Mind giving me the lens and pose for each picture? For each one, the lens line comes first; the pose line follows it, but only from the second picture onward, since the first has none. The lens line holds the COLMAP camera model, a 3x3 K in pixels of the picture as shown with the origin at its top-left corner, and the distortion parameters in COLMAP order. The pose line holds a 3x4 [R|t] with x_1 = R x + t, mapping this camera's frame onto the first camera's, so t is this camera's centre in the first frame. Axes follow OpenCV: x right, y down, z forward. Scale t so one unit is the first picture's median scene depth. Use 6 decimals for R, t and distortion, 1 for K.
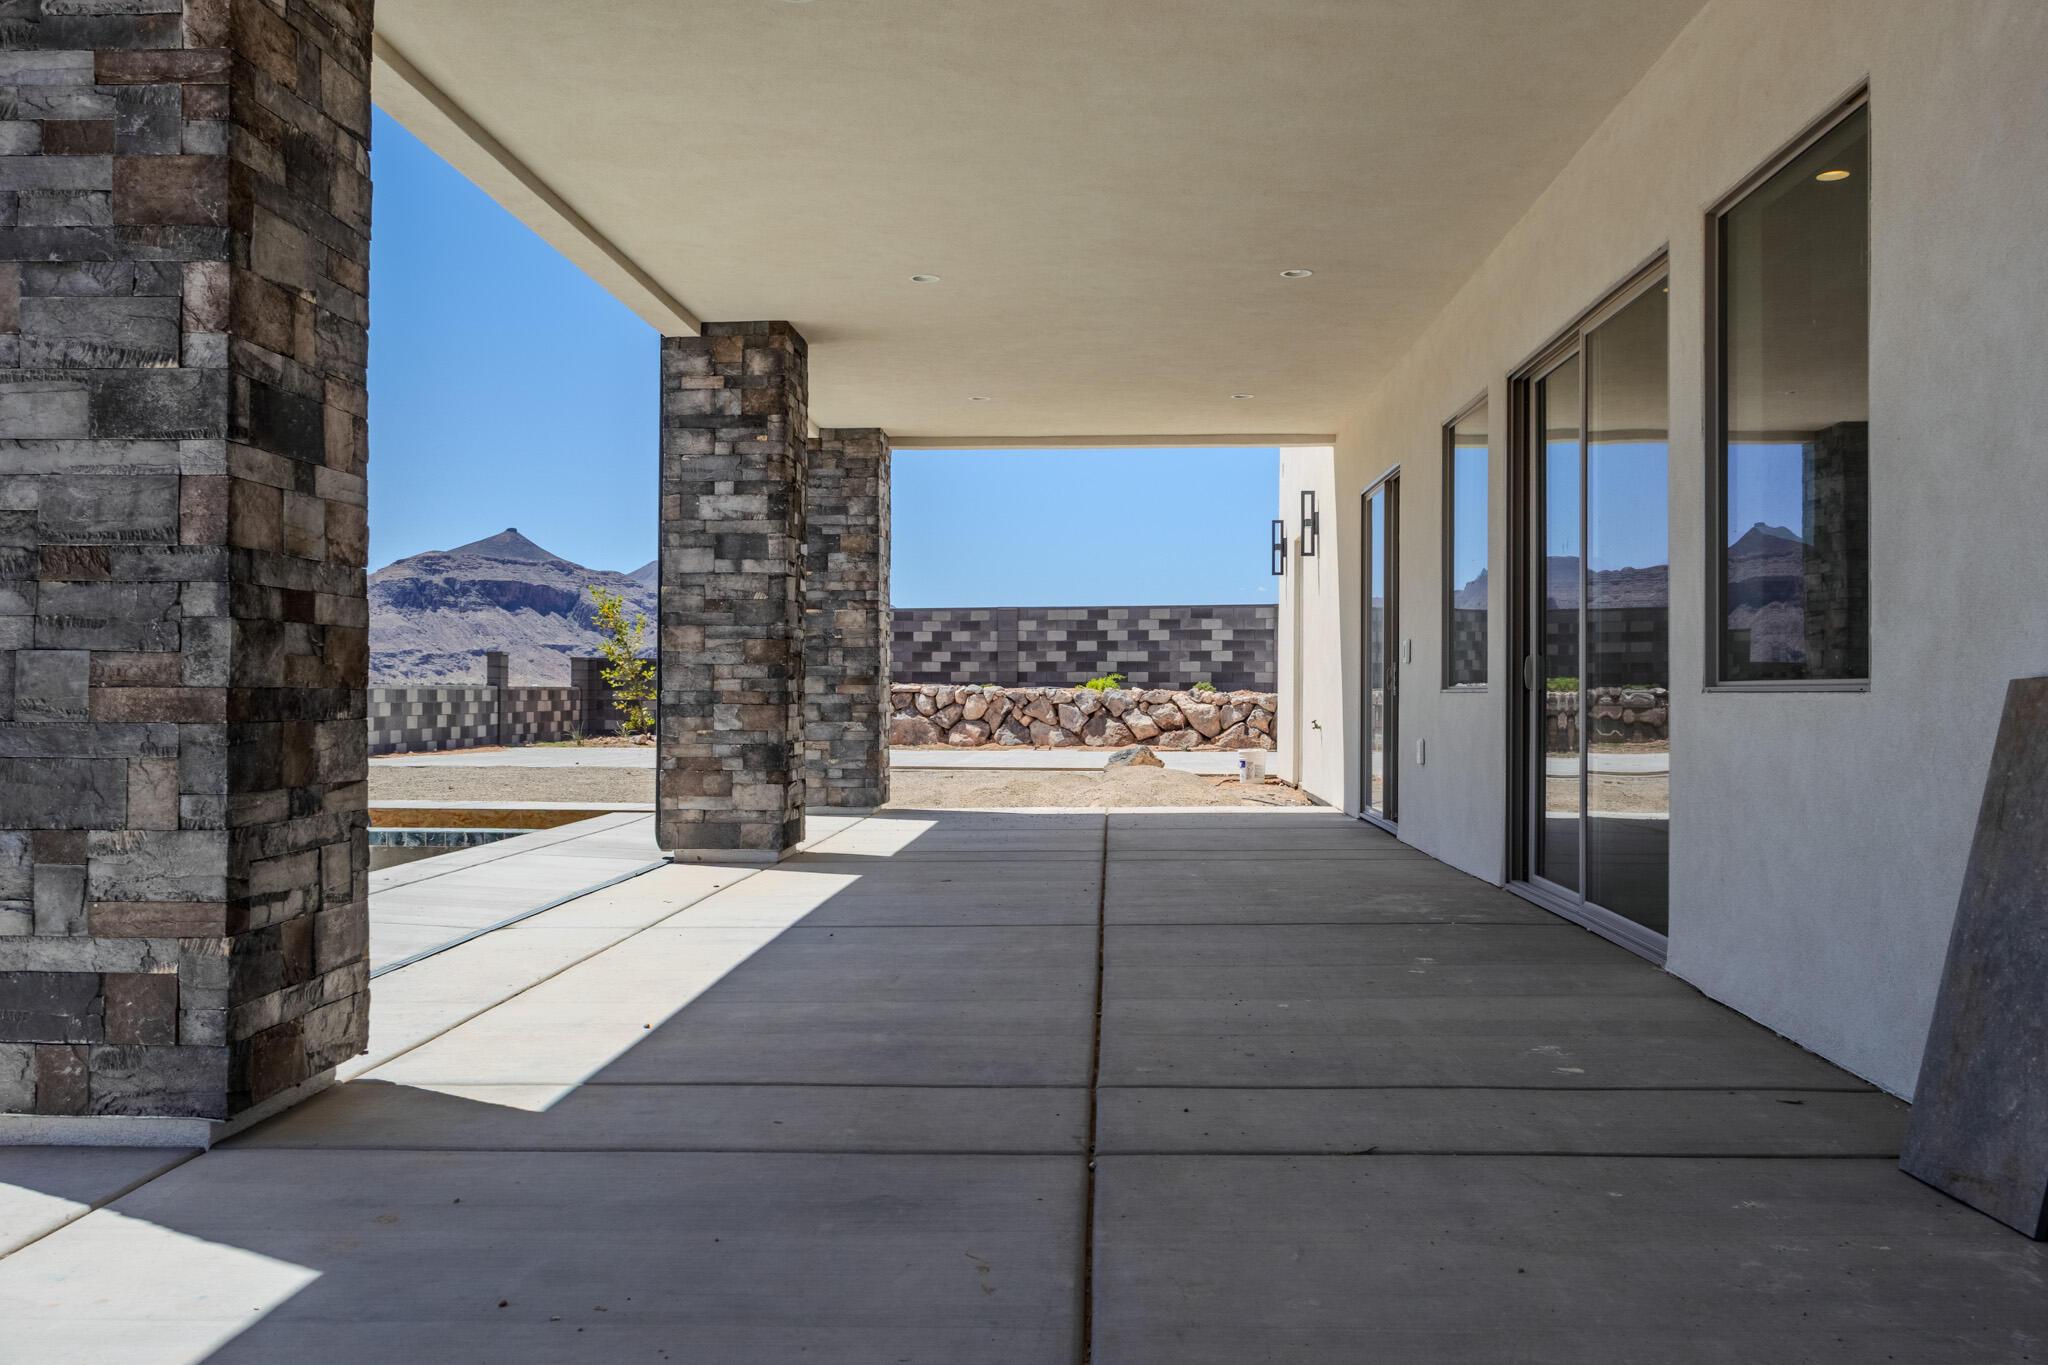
lens RADIAL K [[1692.0, 0, 1024.0], [0, 1692.0, 682.5], [0, 0, 1]] dist [0.001255, 0.001152]
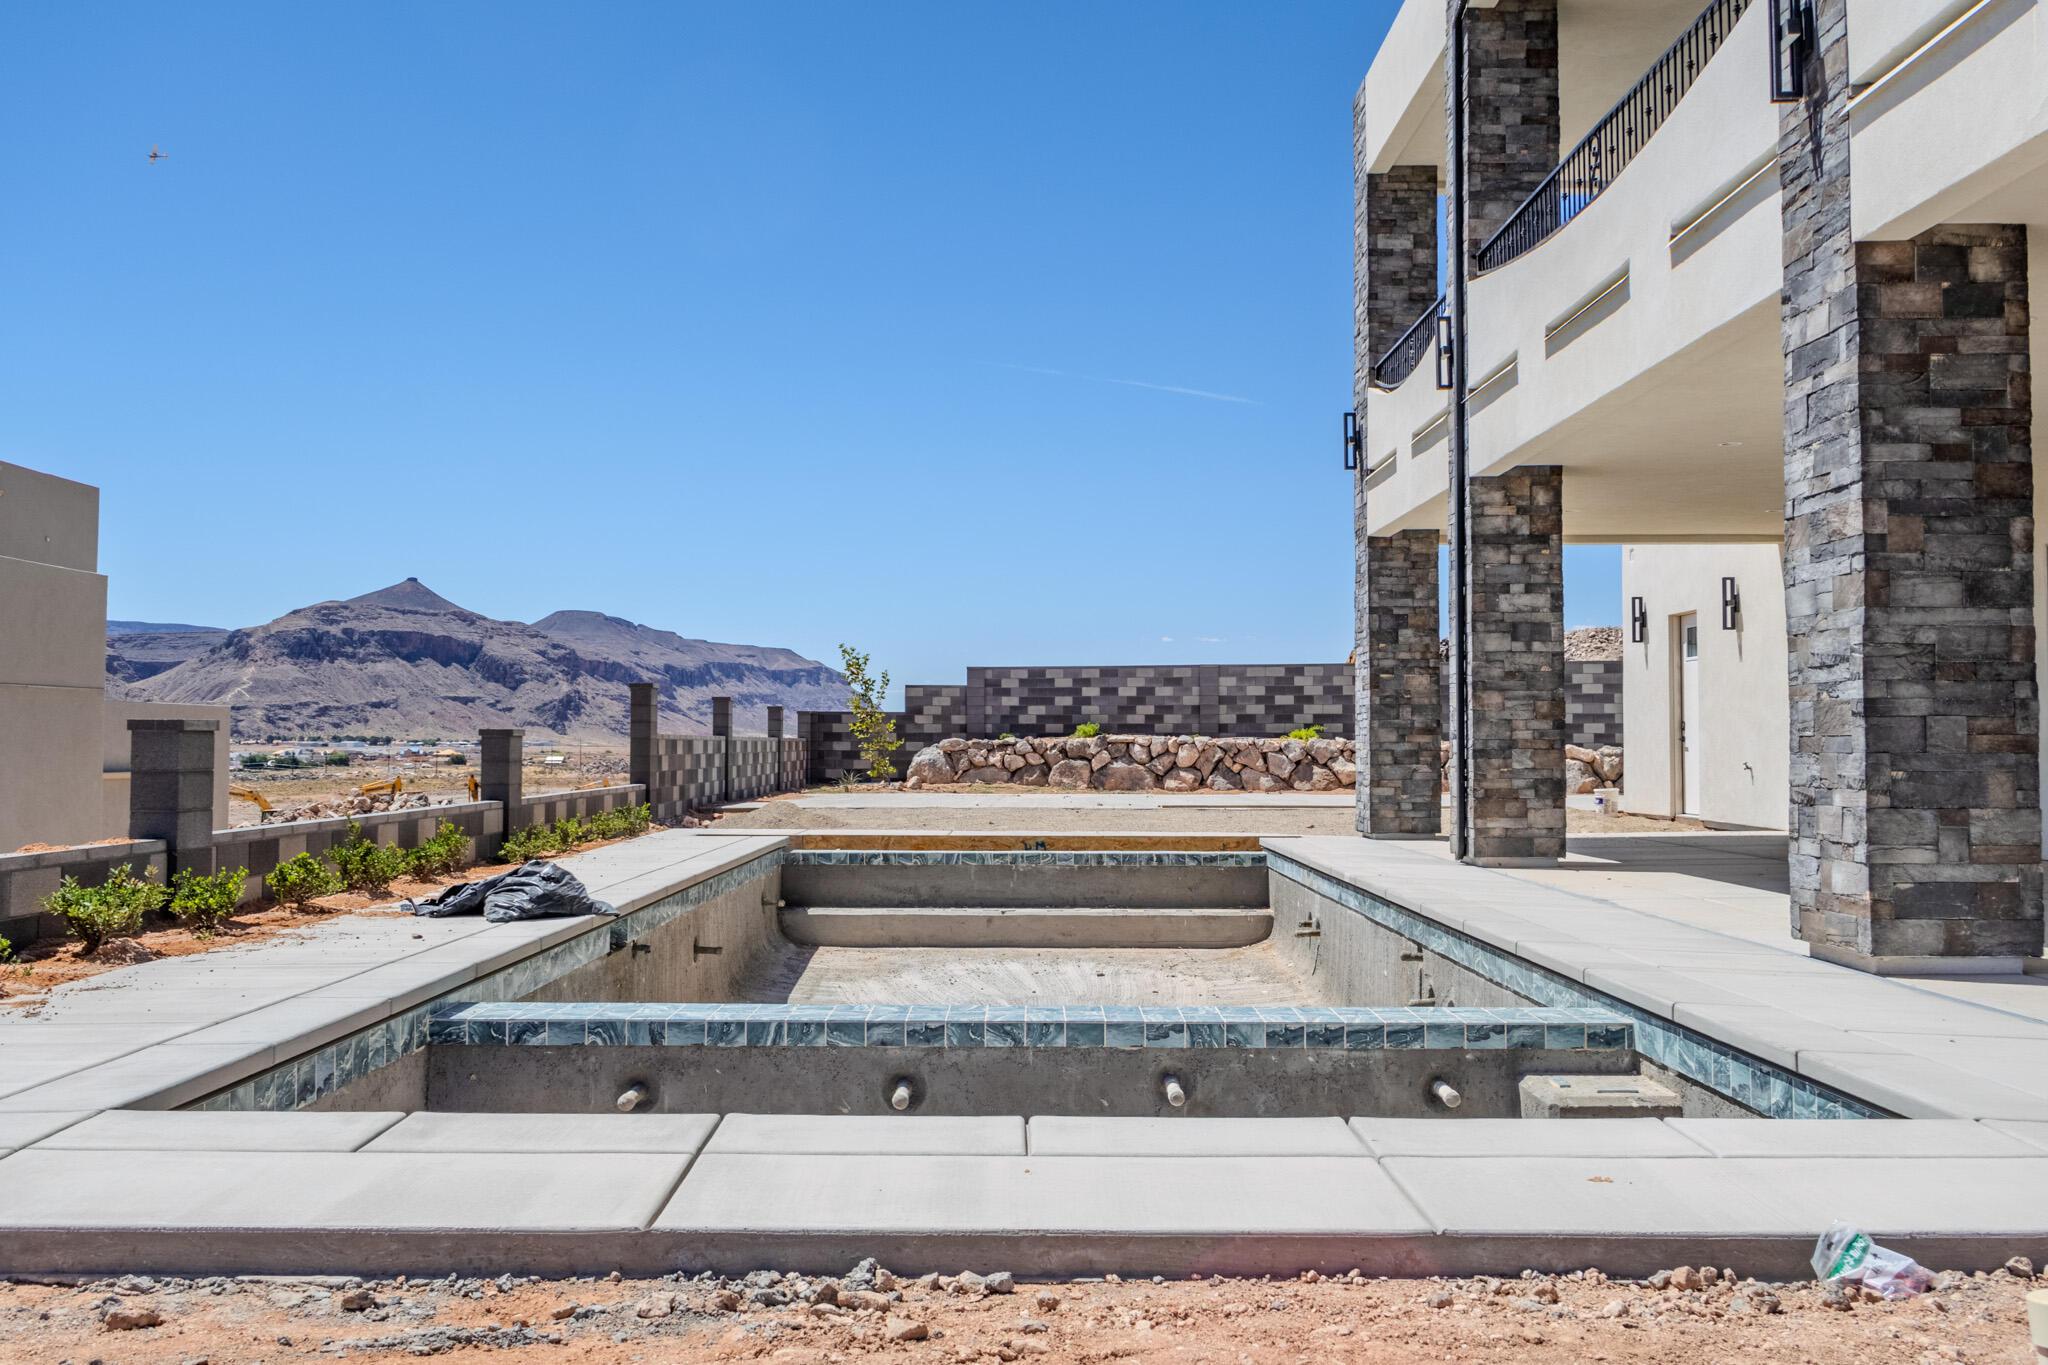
lens RADIAL K [[1700.1, 0, 1024.0], [0, 1700.1, 682.5], [0, 0, 1]] dist [-0.005873, 0.001026]
pose [[0.998672, -0.001165, 0.051505, -0.456125], [0.002711, 0.999548, -0.029953, -0.000502], [-0.051447, 0.030053, 0.998223, -0.234072]]
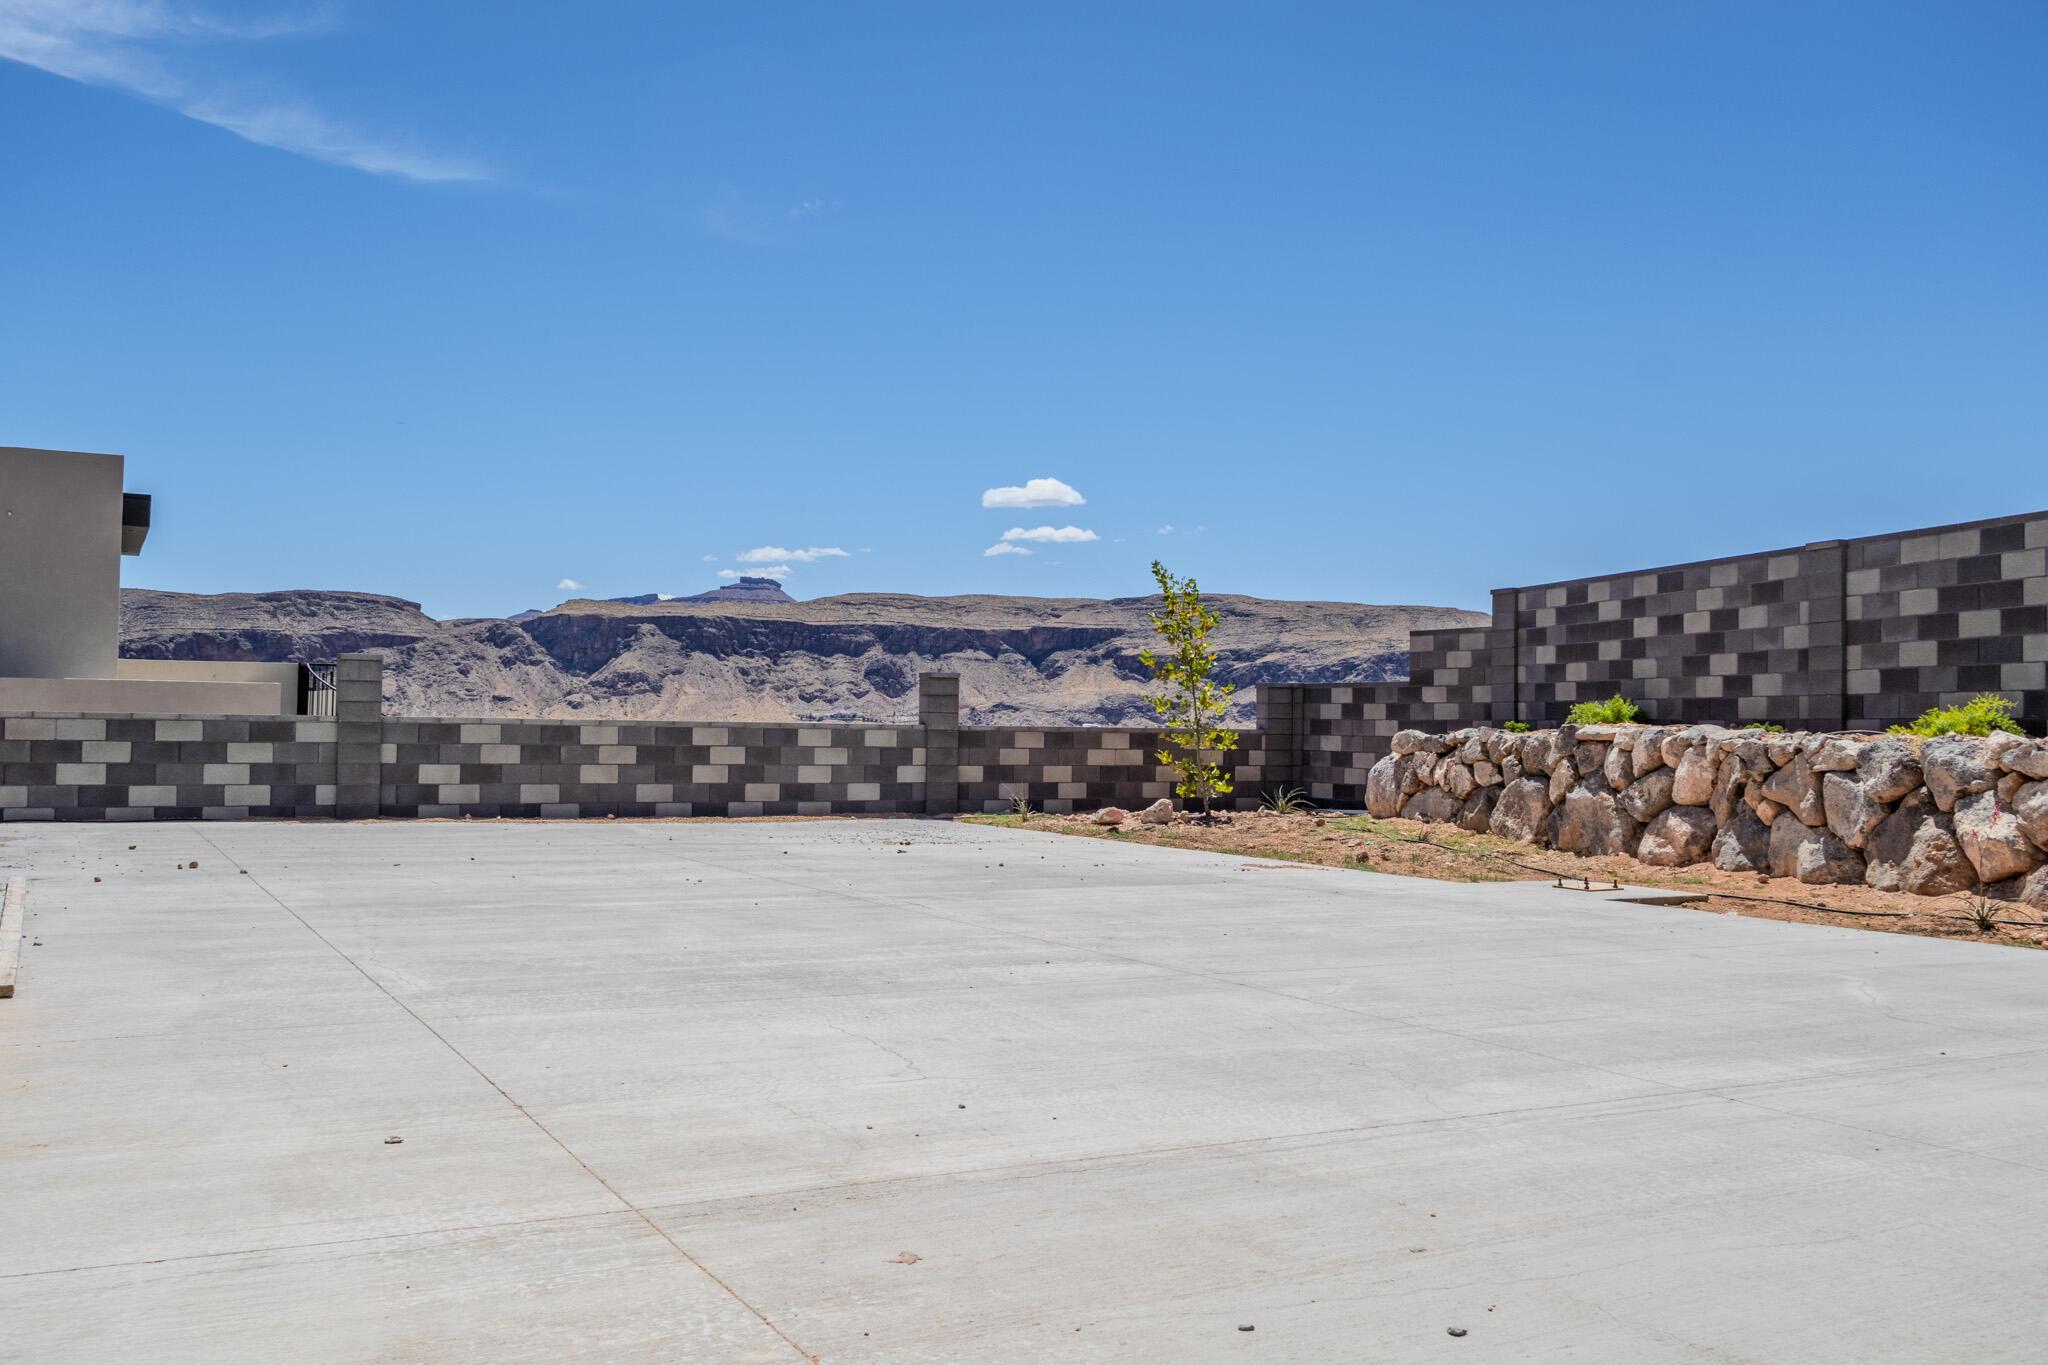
lens RADIAL K [[1730.8, 0, 1048.6], [0, 1730.8, 687.2], [0, 0, 1]] dist [0.000020, 0.001399]
pose [[0.536252, -0.017886, -0.843868, 0.612356], [-0.006707, 0.999654, -0.025450, 0.009795], [0.844031, 0.019307, 0.535946, 1.479905]]
